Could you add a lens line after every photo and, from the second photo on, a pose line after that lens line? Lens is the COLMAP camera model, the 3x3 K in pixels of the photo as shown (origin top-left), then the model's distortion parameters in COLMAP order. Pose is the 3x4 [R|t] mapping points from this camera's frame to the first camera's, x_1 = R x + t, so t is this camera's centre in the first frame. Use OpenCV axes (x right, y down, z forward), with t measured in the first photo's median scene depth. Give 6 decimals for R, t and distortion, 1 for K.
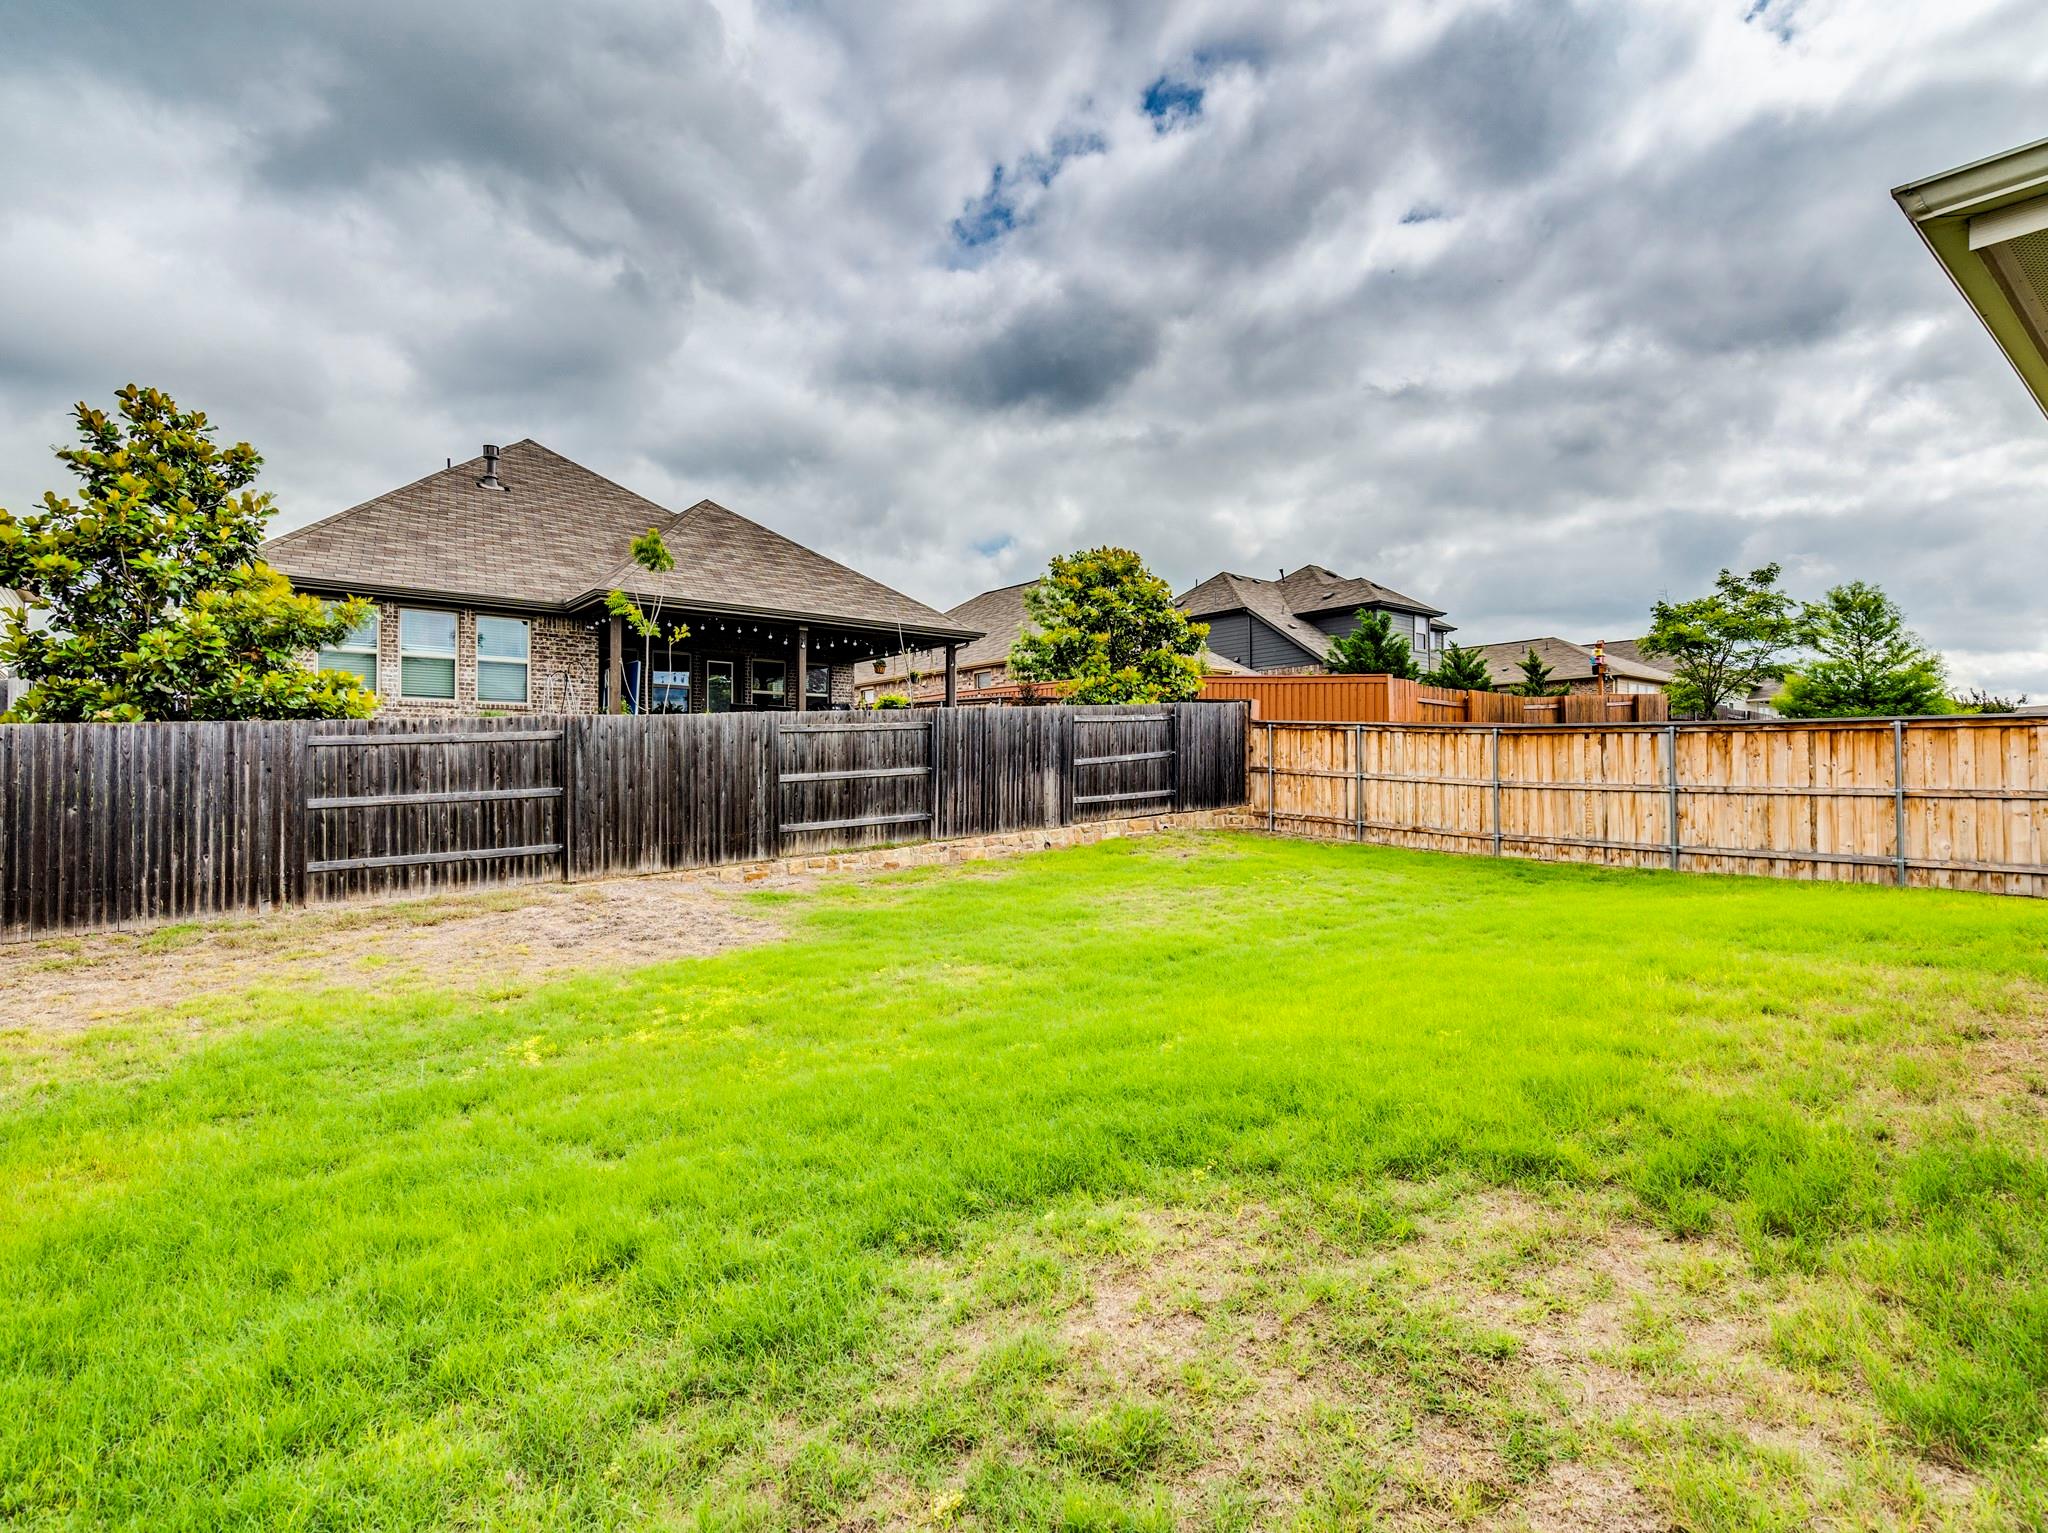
lens RADIAL K [[1058.1, 0, 1033.0], [0, 1058.1, 774.6], [0, 0, 1]] dist [-0.017034, 0.022292]
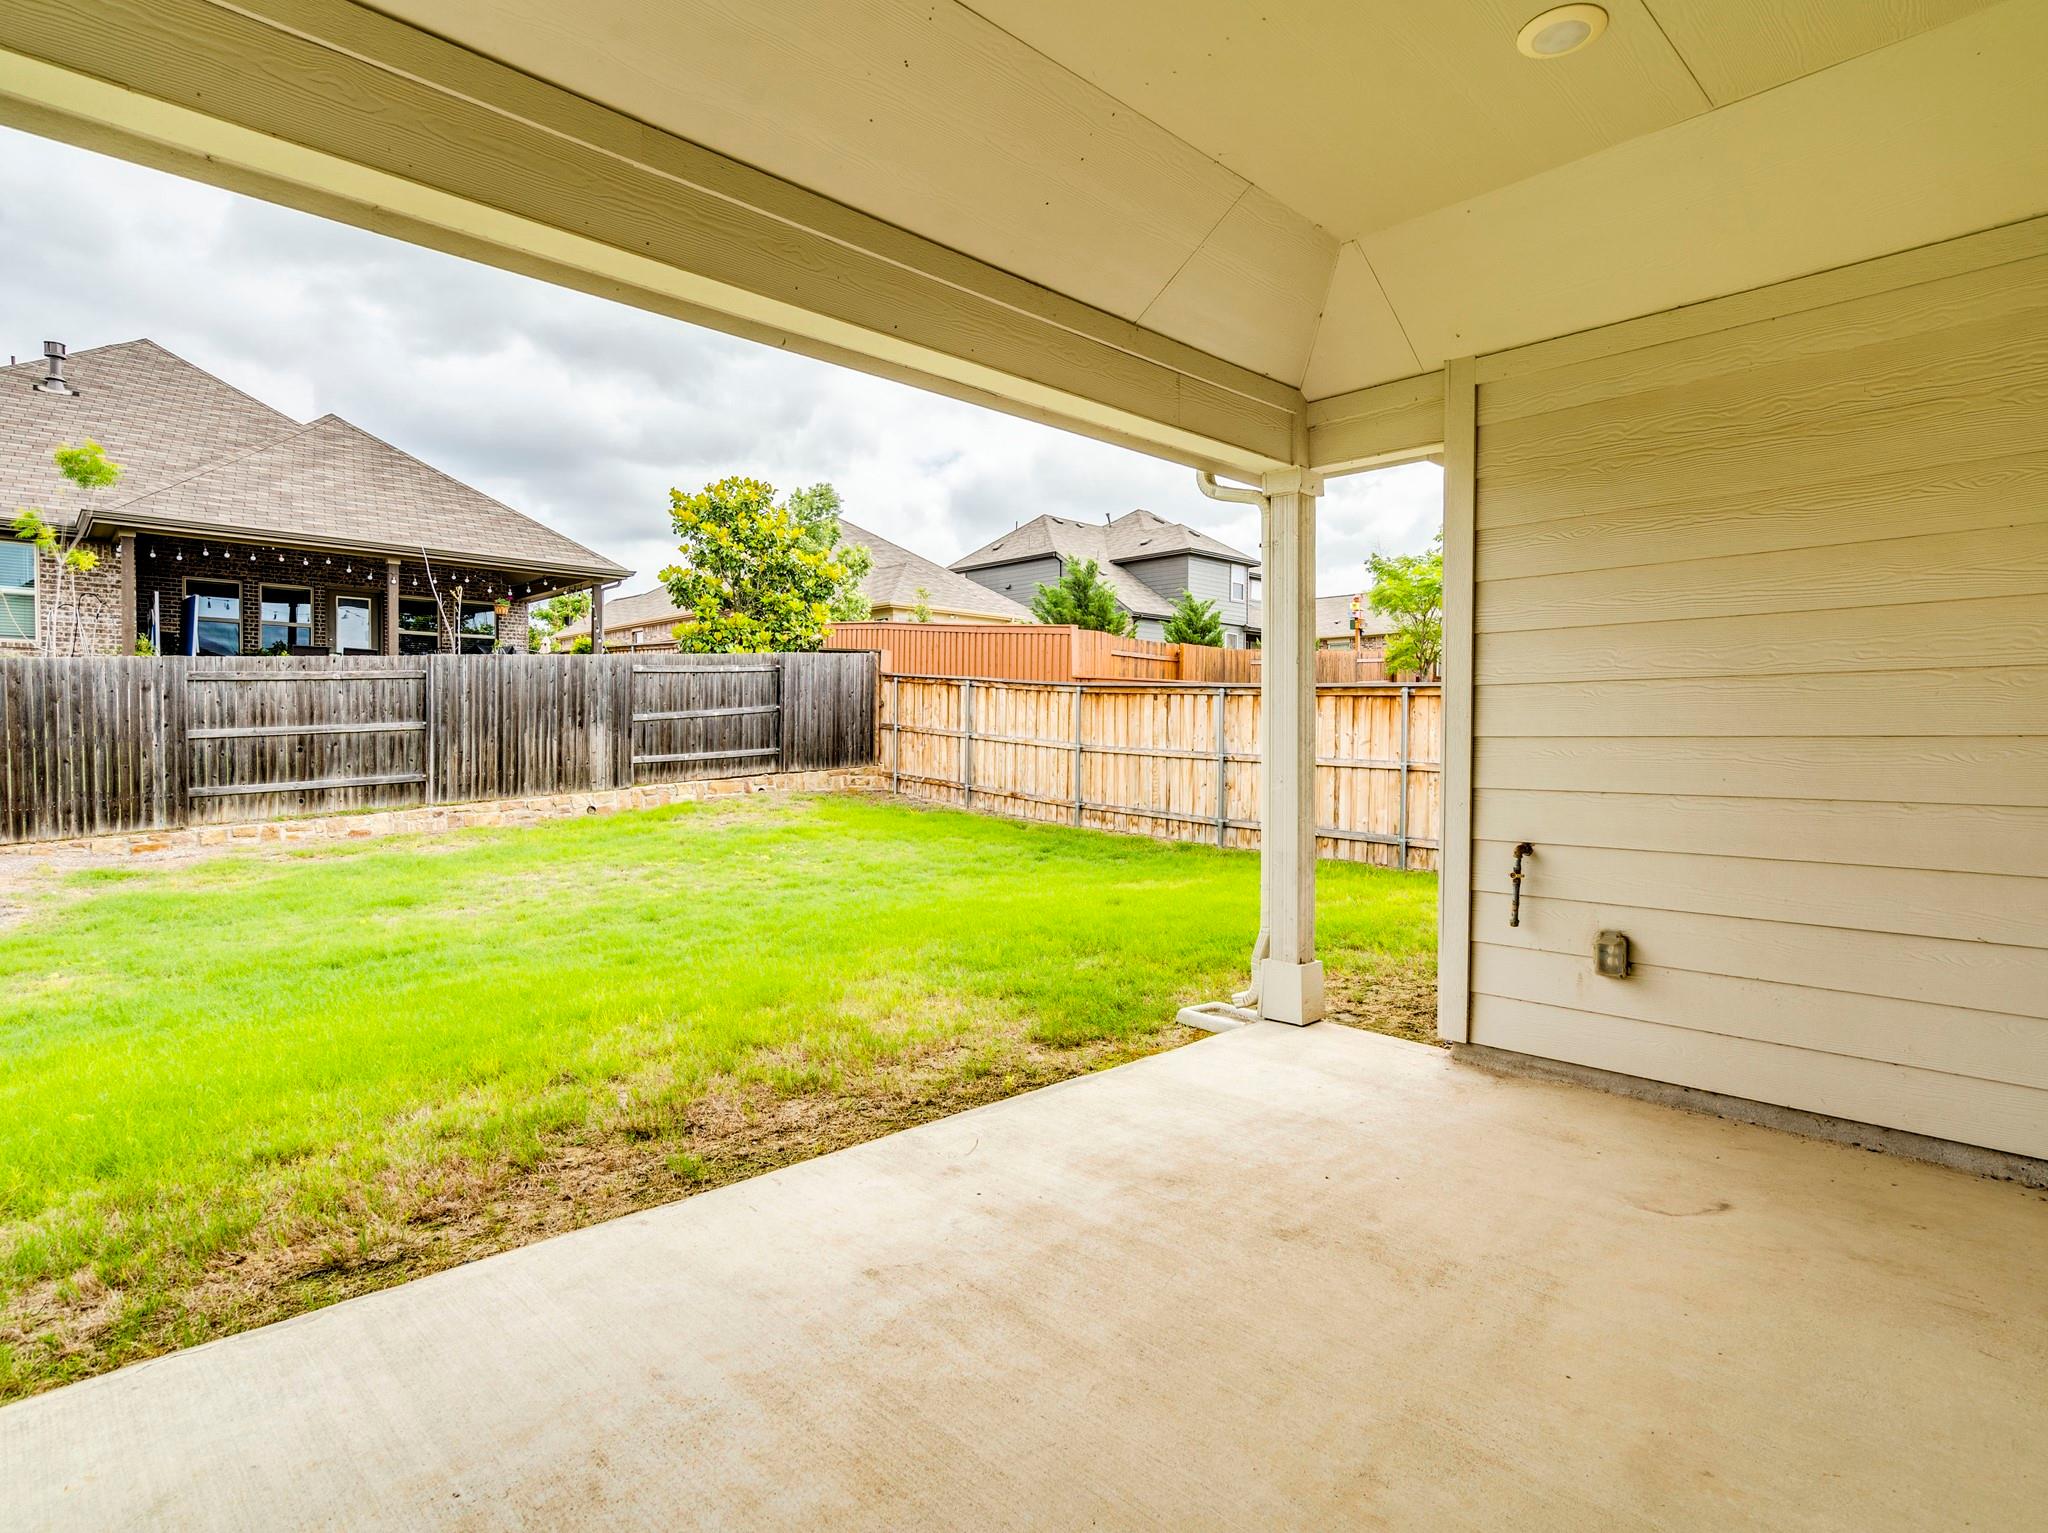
lens RADIAL K [[1069.5, 0, 1034.9], [0, 1069.5, 765.8], [0, 0, 1]] dist [-0.003654, 0.001690]
pose [[0.997899, 0.010156, 0.063986, 0.339504], [-0.012885, 0.999019, 0.042379, -0.014066], [-0.063492, -0.043114, 0.997051, 0.074048]]
